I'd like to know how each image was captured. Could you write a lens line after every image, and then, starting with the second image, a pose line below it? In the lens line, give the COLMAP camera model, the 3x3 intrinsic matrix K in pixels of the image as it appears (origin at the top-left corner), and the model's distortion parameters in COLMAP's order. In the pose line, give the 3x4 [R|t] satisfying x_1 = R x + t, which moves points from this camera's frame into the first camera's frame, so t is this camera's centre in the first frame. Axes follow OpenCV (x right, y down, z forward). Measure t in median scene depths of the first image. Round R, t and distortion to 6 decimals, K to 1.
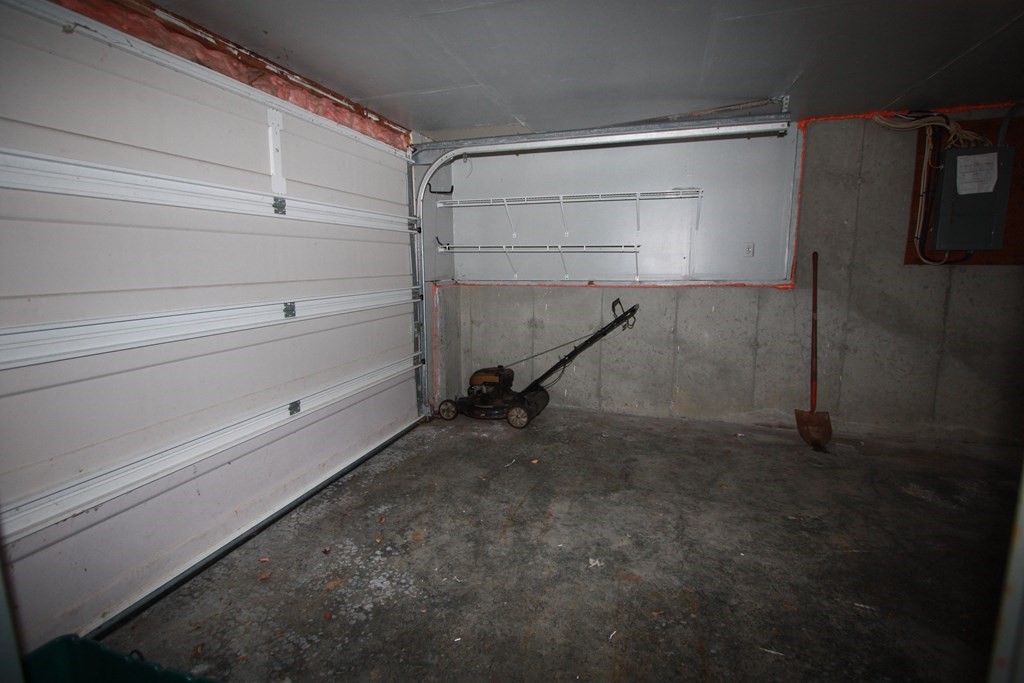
lens RADIAL K [[475.6, 0, 515.8], [0, 475.6, 339.8], [0, 0, 1]] dist [-0.014468, 0.000876]
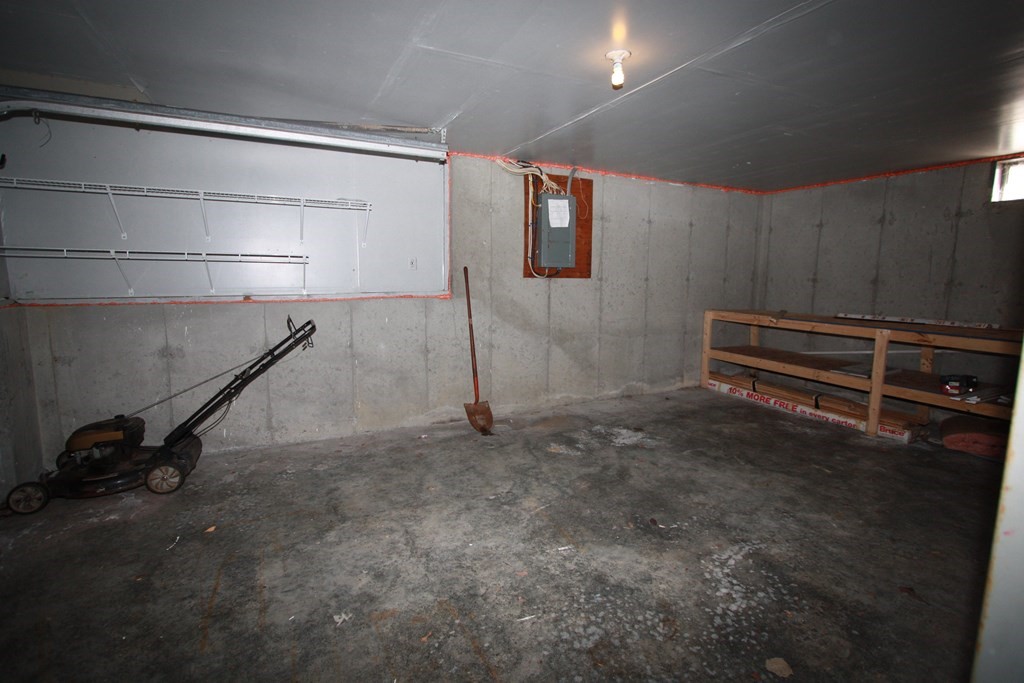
lens RADIAL K [[475.6, 0, 513.2], [0, 475.6, 337.8], [0, 0, 1]] dist [-0.014468, 0.000876]
pose [[0.715233, -0.083142, 0.693923, -0.114991], [0.100049, 0.994853, 0.016075, -0.018223], [-0.691688, 0.057929, 0.719870, 0.083258]]
